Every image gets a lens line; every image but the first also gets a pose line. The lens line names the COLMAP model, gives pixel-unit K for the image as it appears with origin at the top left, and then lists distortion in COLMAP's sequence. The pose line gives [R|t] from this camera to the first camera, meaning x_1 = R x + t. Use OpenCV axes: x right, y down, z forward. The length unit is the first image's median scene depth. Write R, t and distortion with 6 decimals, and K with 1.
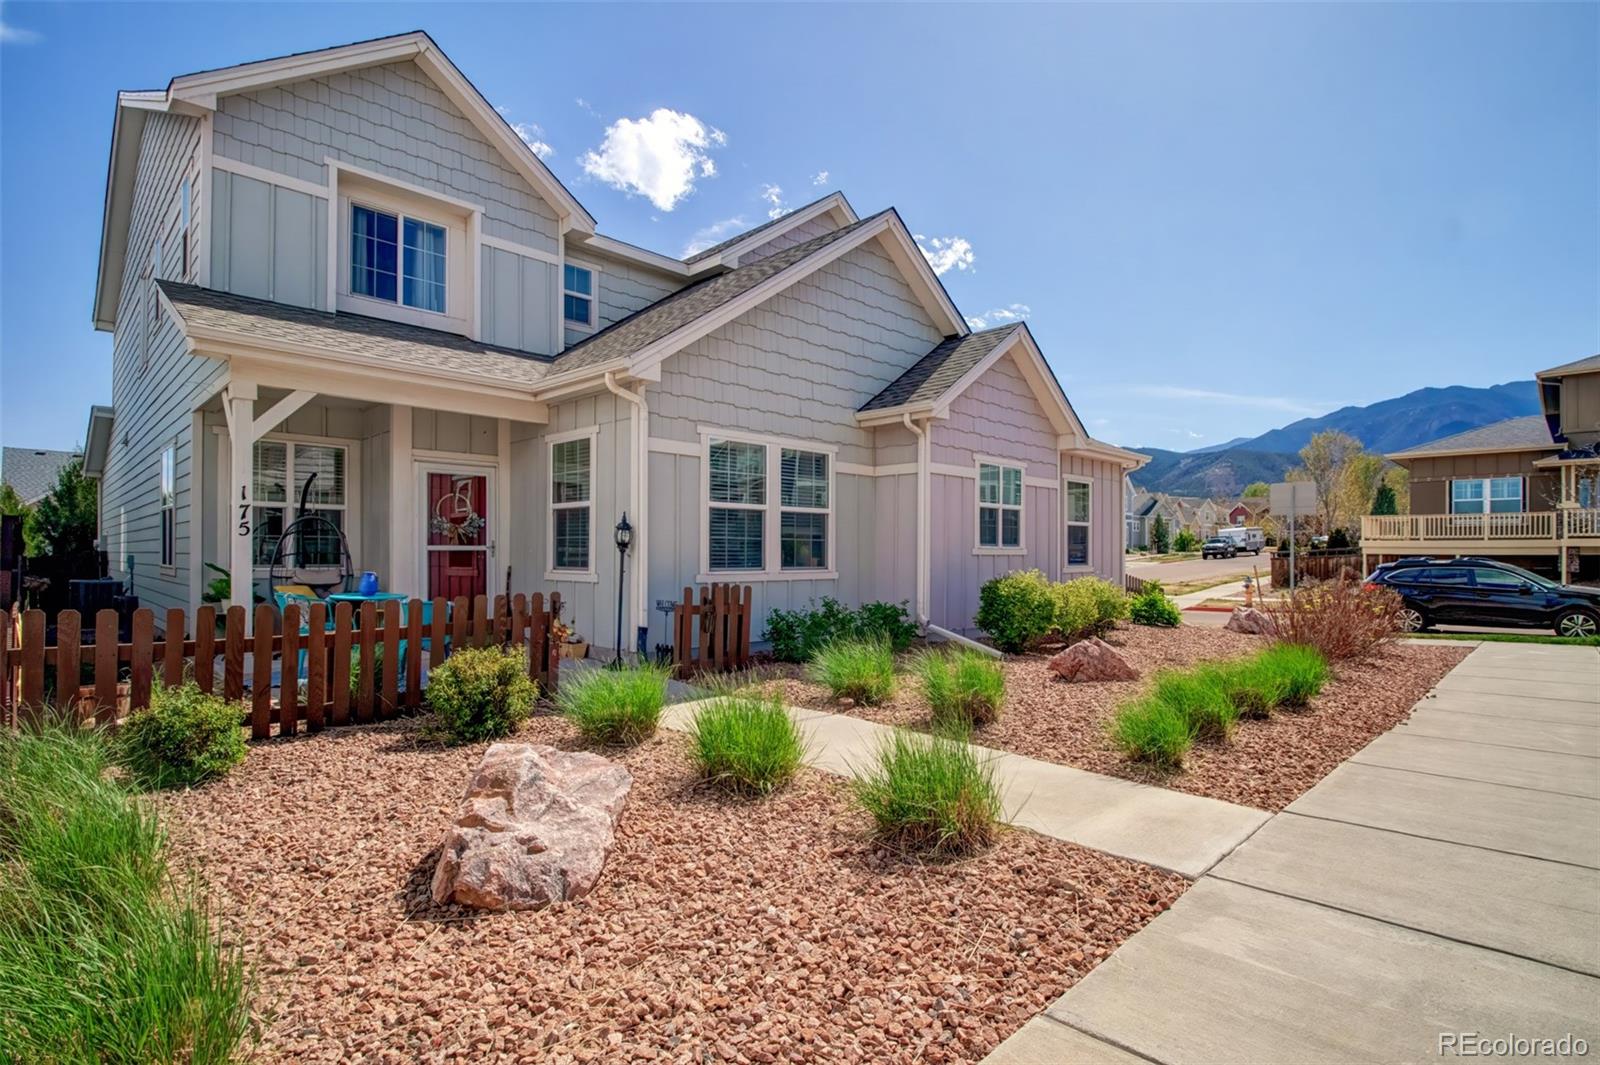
lens RADIAL K [[785.0, 0, 797.2], [0, 785.0, 553.5], [0, 0, 1]] dist [-0.001625, -0.000540]
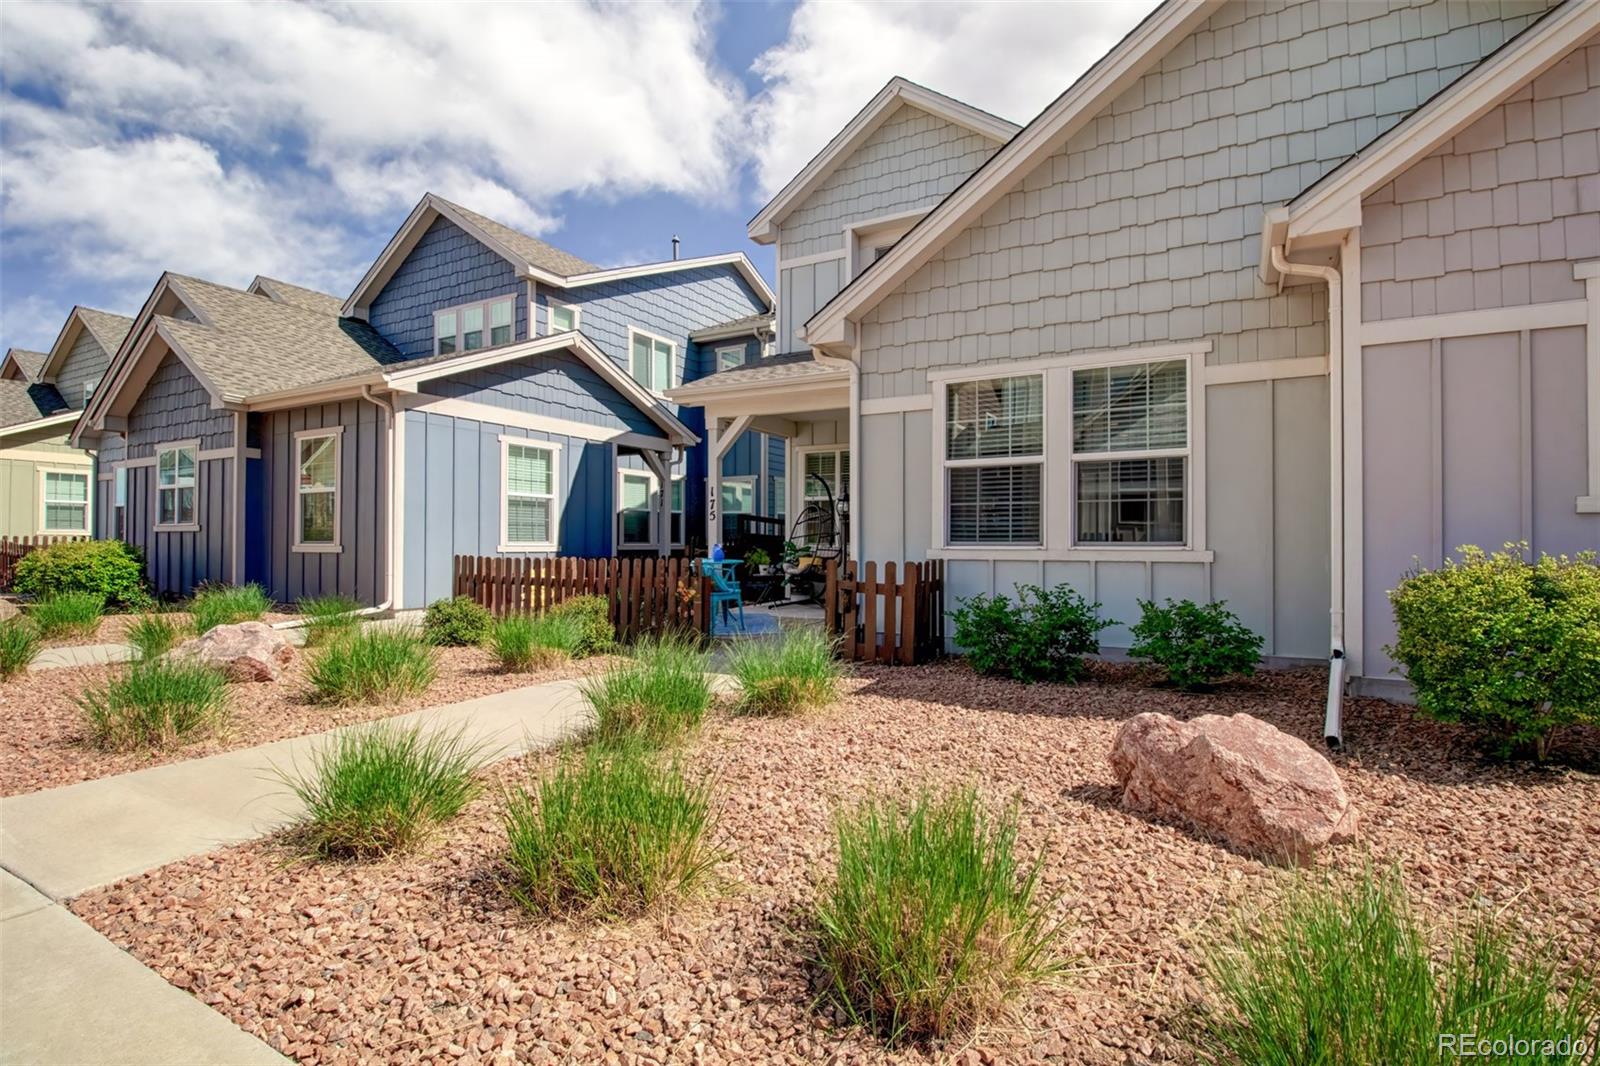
lens RADIAL K [[785.0, 0, 797.2], [0, 785.0, 554.0], [0, 0, 1]] dist [-0.001625, -0.000540]
pose [[0.275267, 0.011084, -0.961304, 0.599239], [0.007752, 0.999875, 0.013749, 0.017376], [0.961337, -0.011236, 0.275146, 0.581495]]
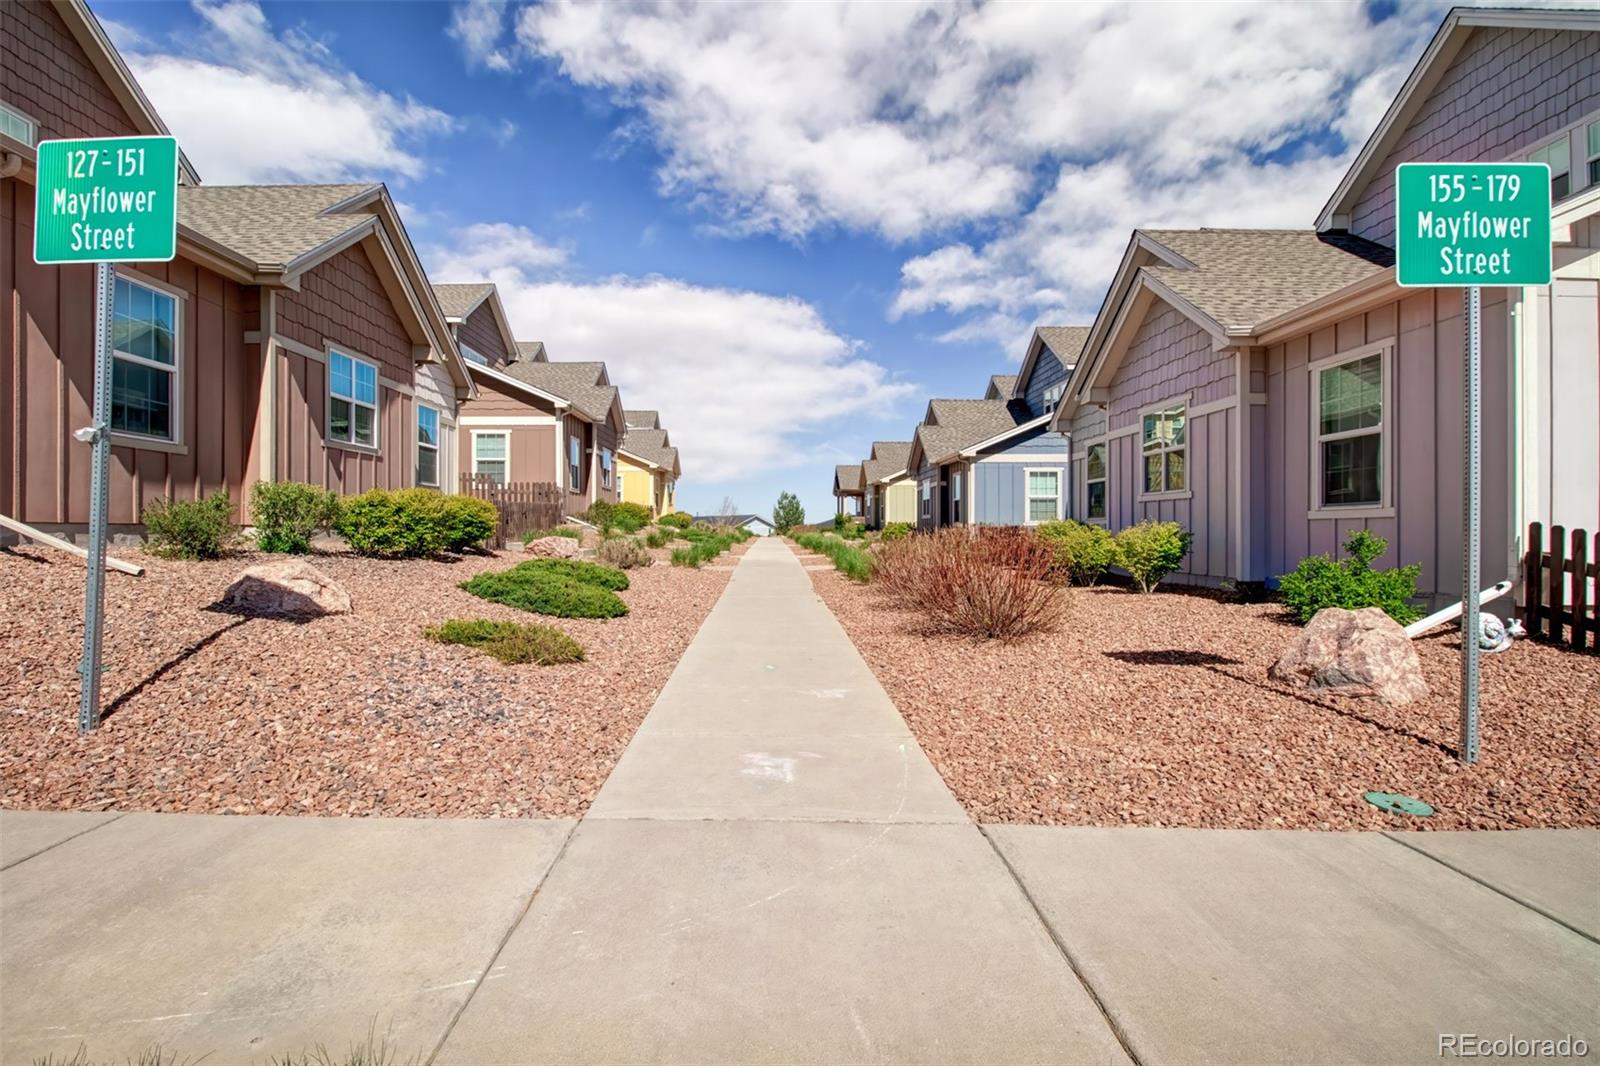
lens RADIAL K [[785.0, 0, 797.2], [0, 785.0, 554.0], [0, 0, 1]] dist [-0.001625, -0.000540]
pose [[-0.714195, 0.024659, -0.699512, 1.590092], [0.010030, 0.999637, 0.024998, 0.050936], [0.699875, 0.010837, -0.714183, 1.786622]]
